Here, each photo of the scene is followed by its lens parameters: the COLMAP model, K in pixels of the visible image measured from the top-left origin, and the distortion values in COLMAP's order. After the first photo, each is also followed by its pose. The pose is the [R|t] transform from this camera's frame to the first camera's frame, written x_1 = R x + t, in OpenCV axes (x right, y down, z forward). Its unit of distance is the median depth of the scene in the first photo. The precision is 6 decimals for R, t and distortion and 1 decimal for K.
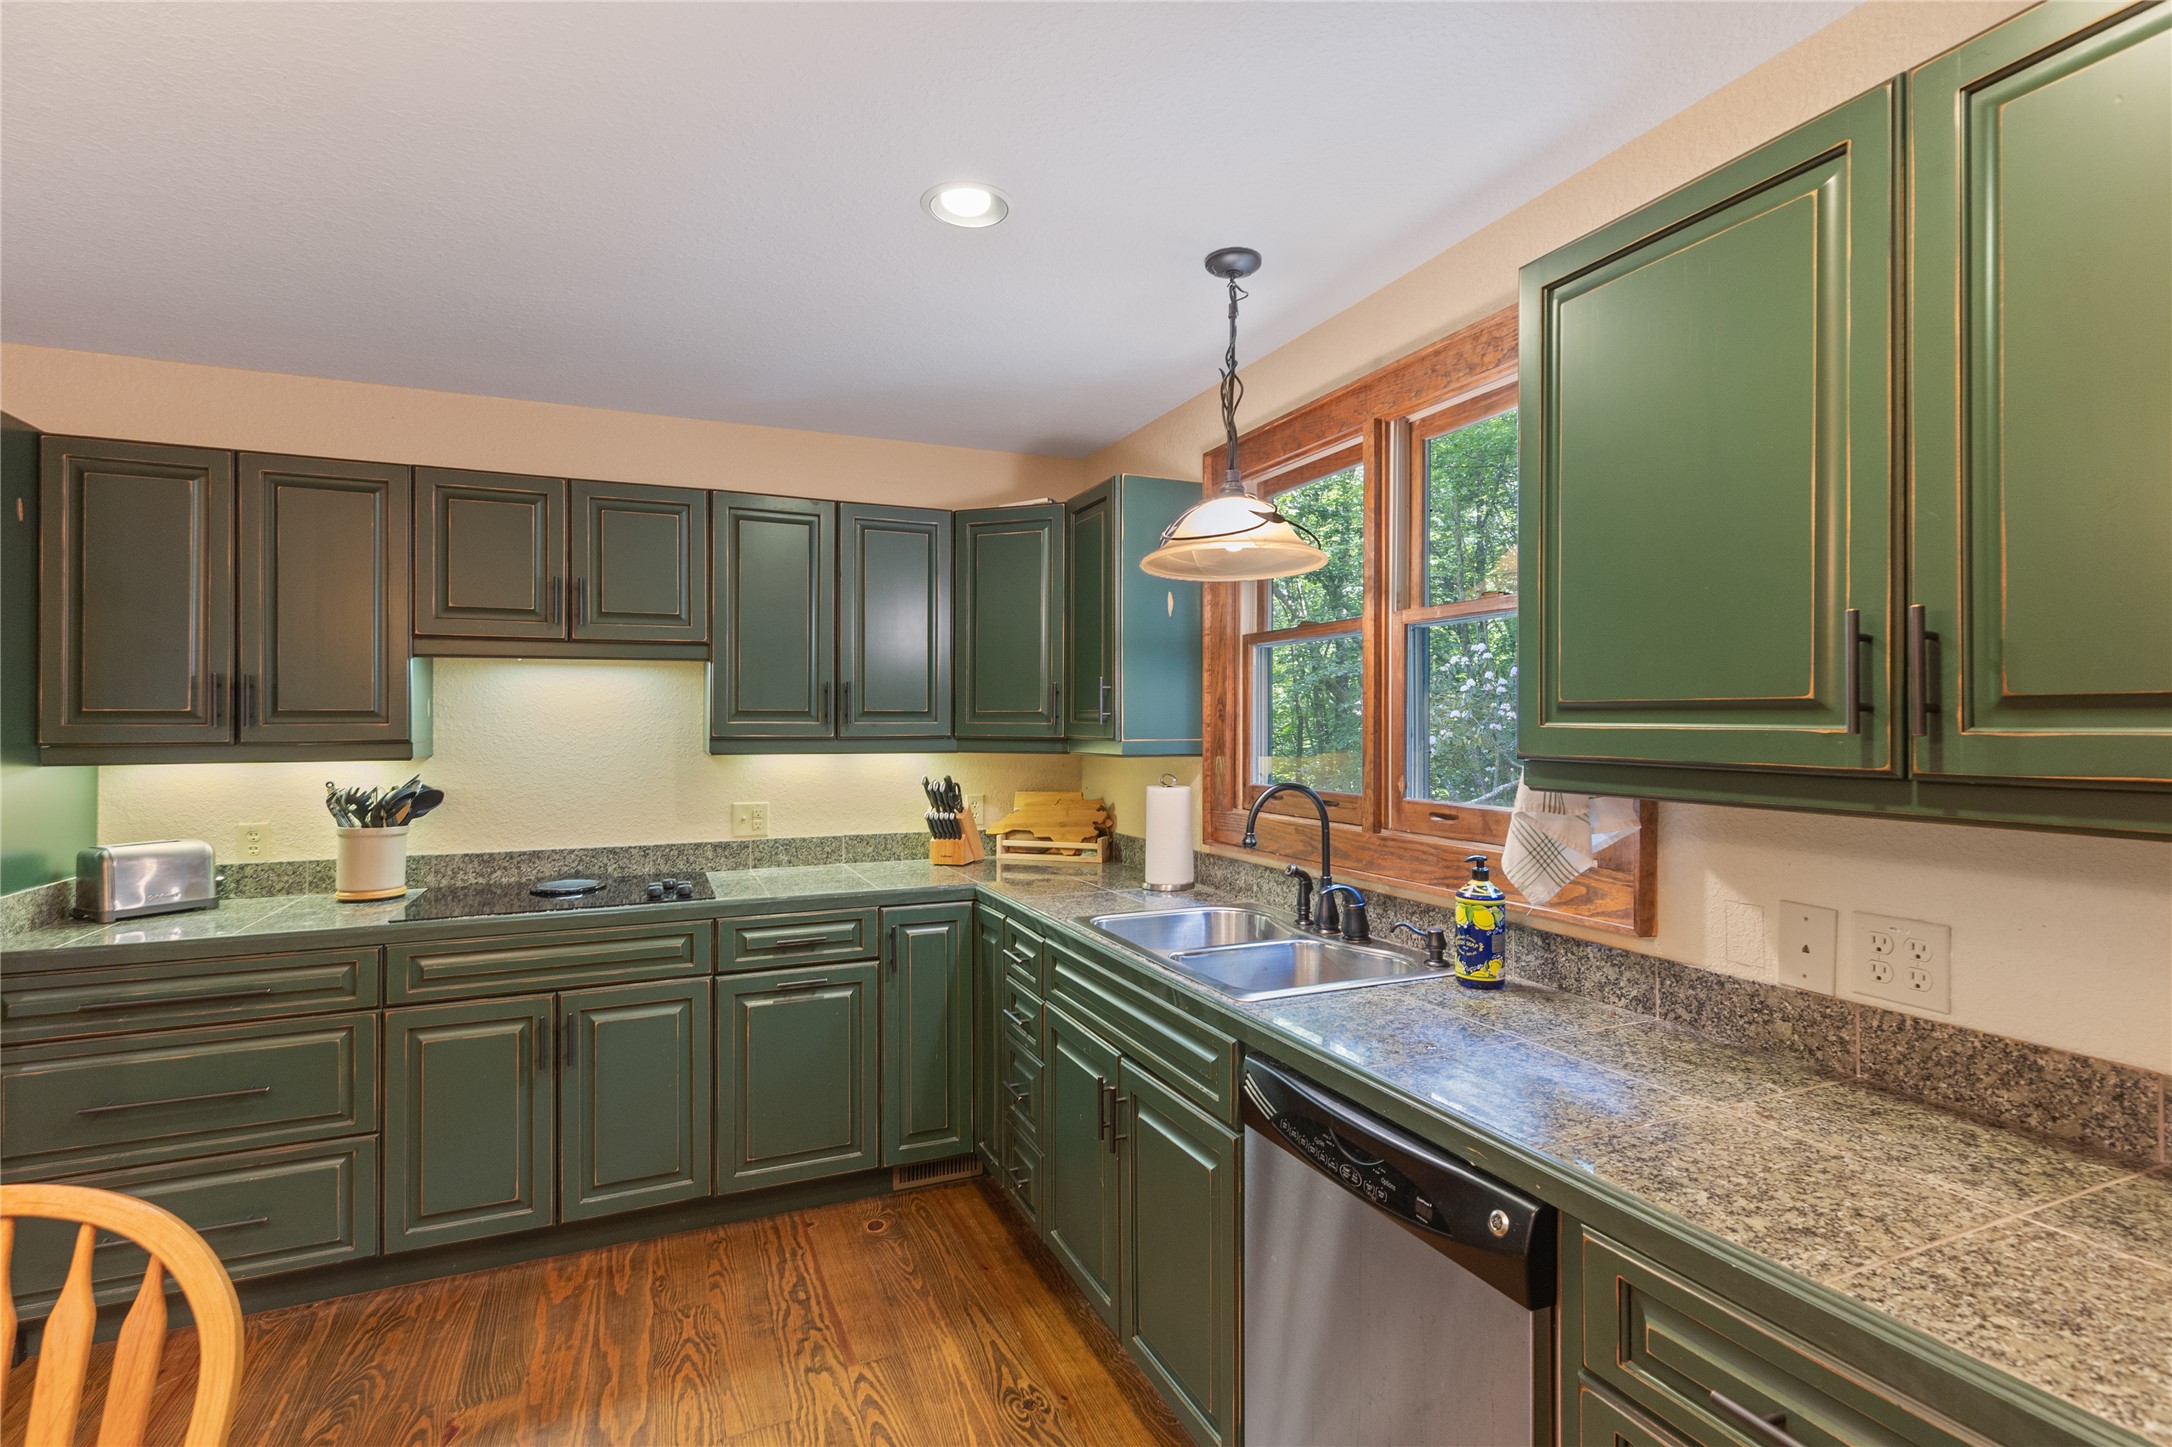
lens RADIAL K [[1013.4, 0, 1112.1], [0, 1013.4, 719.5], [0, 0, 1]] dist [0.001421, 0.000073]
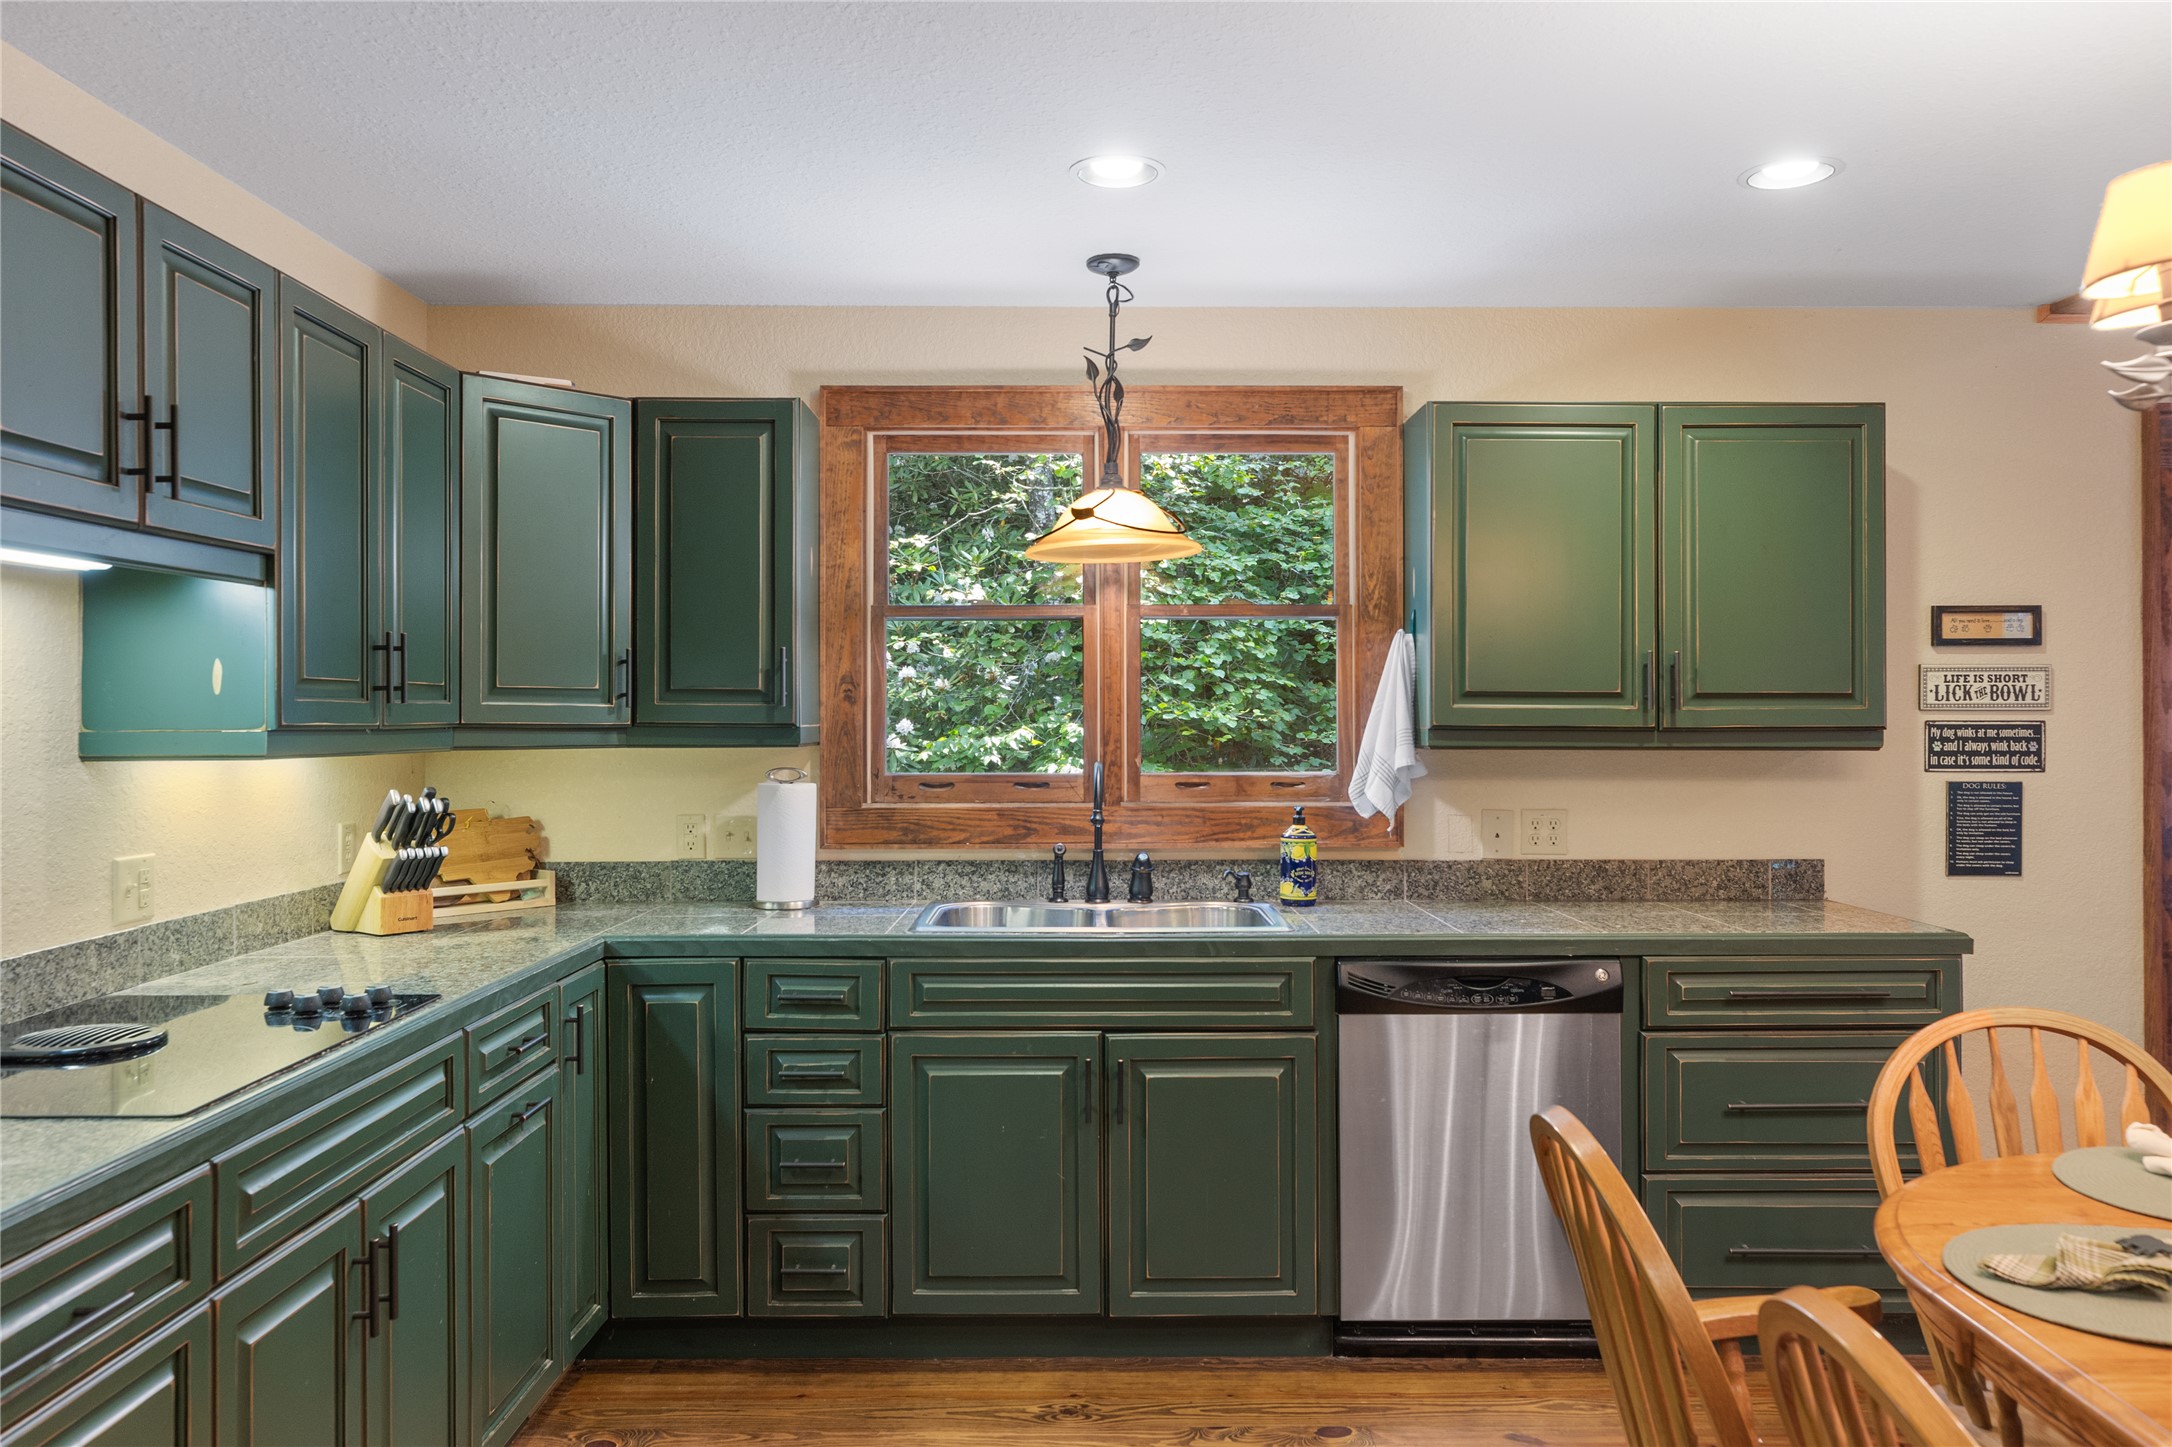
lens RADIAL K [[1533.8, 0, 1086.0], [0, 1533.8, 723.5], [0, 0, 1]] dist [-0.005044, 0.000411]
pose [[0.415768, -0.003719, 0.909463, -1.439562], [-0.002350, 0.999984, 0.005164, 0.016694], [-0.909468, -0.004284, 0.415753, 0.397240]]
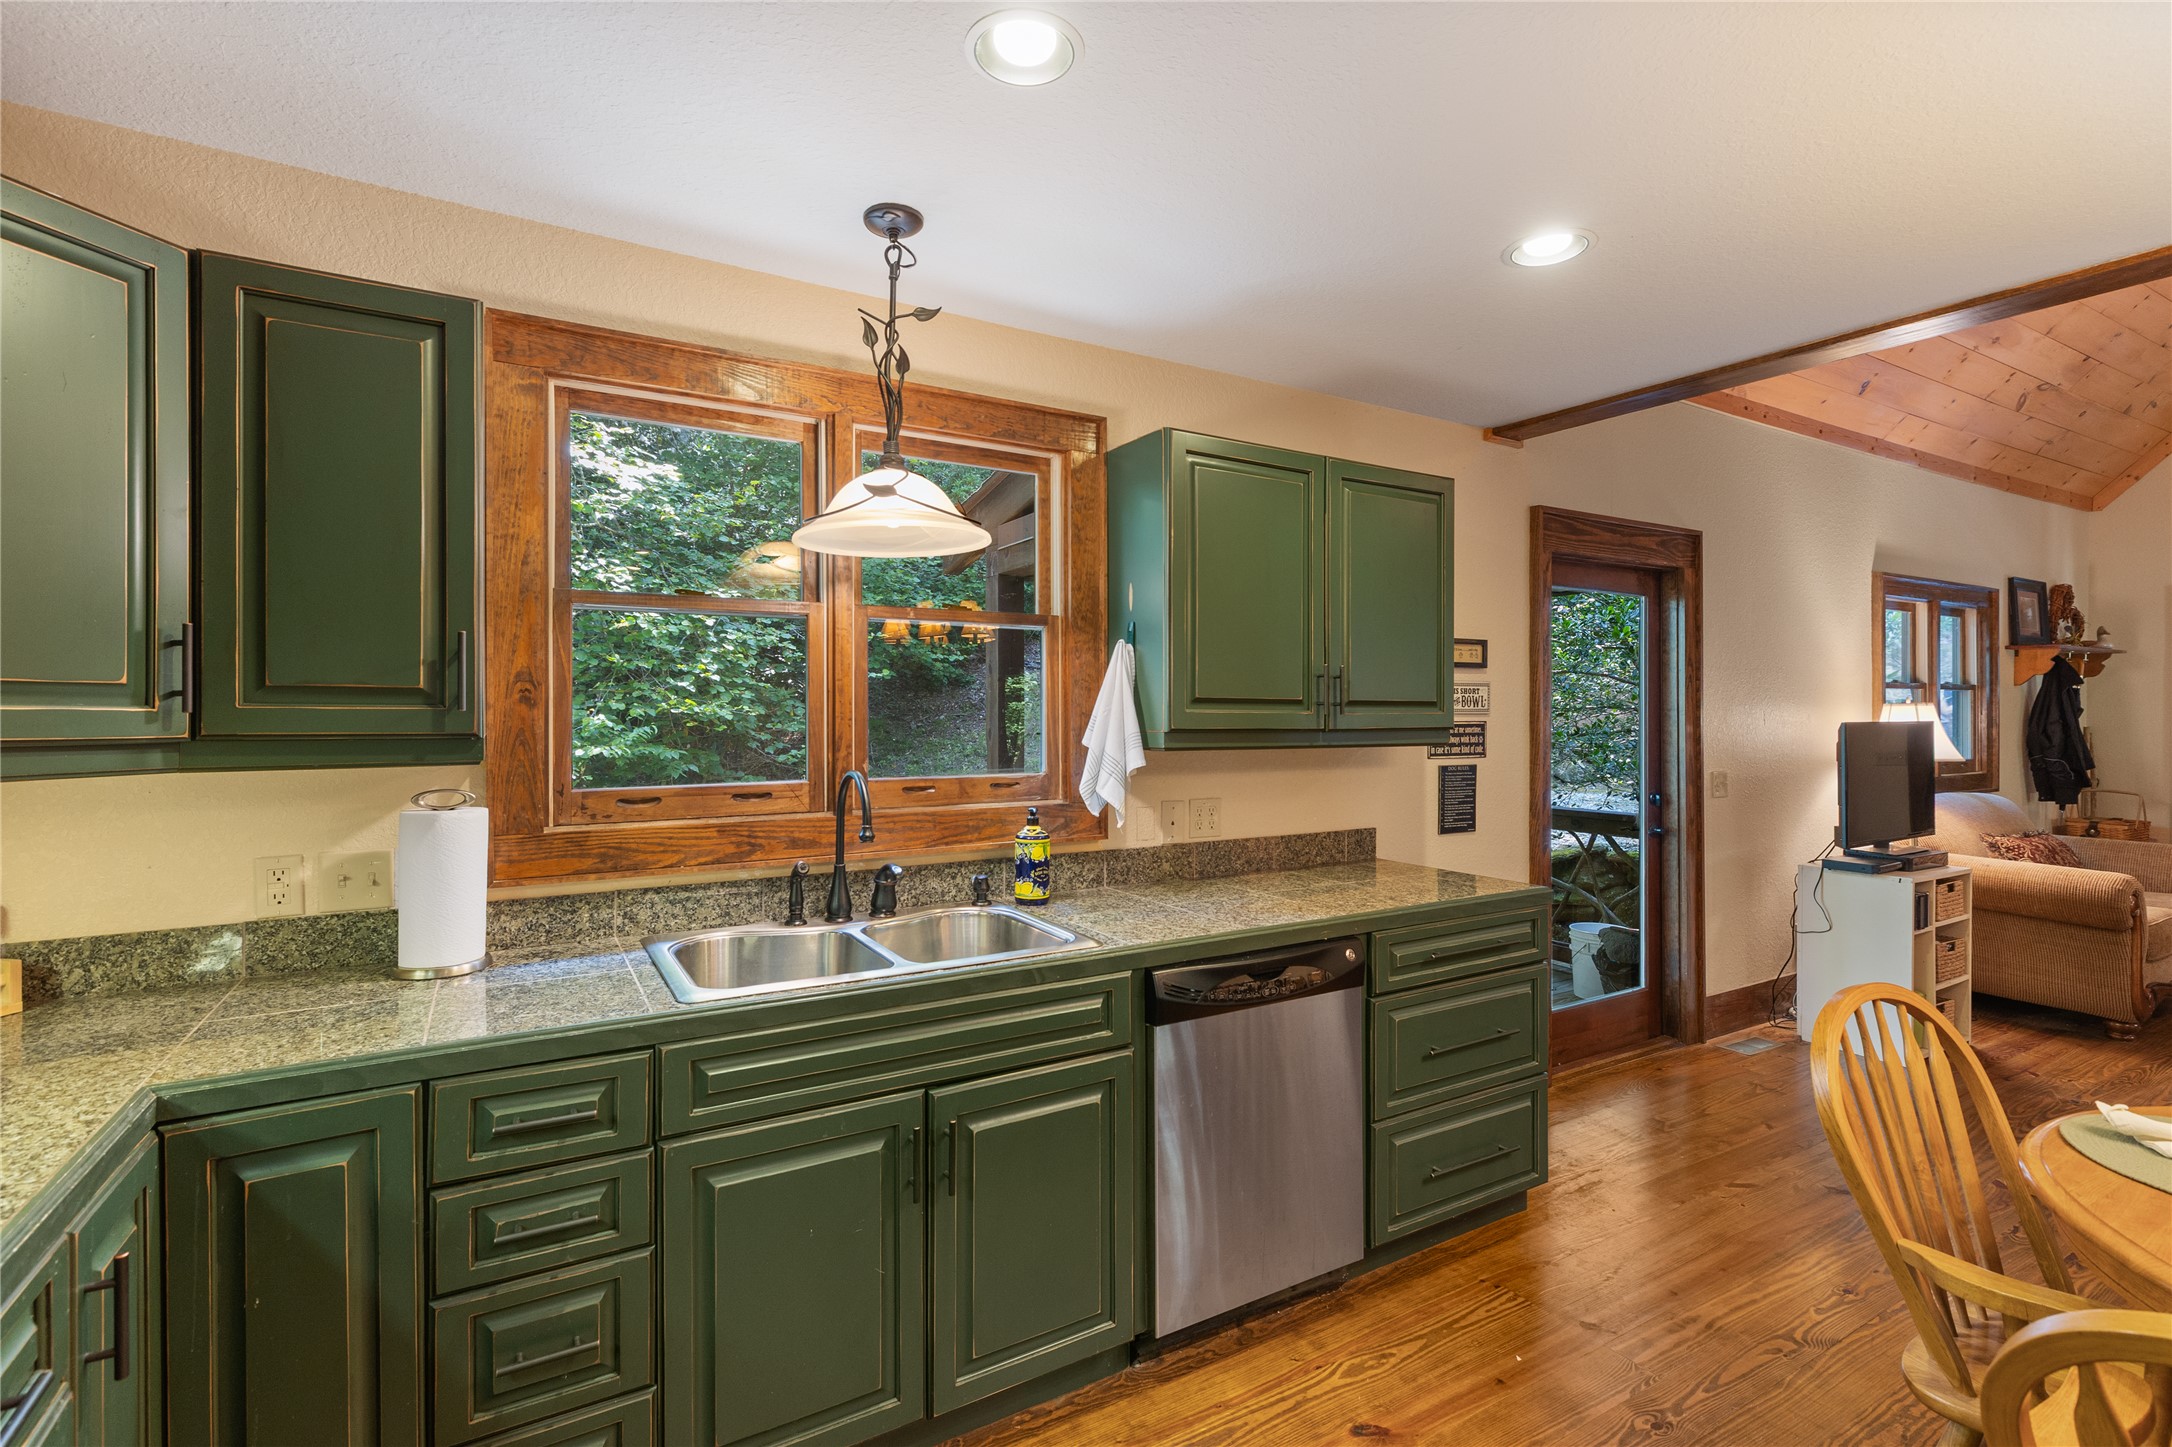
lens RADIAL K [[976.4, 0, 1067.9], [0, 976.4, 714.5], [0, 0, 1]] dist [0.003286, 0.000214]
pose [[-0.087408, -0.005241, 0.996159, -0.869684], [-0.004593, 0.999978, 0.004858, 0.003656], [-0.996162, -0.004150, -0.087430, 0.991447]]
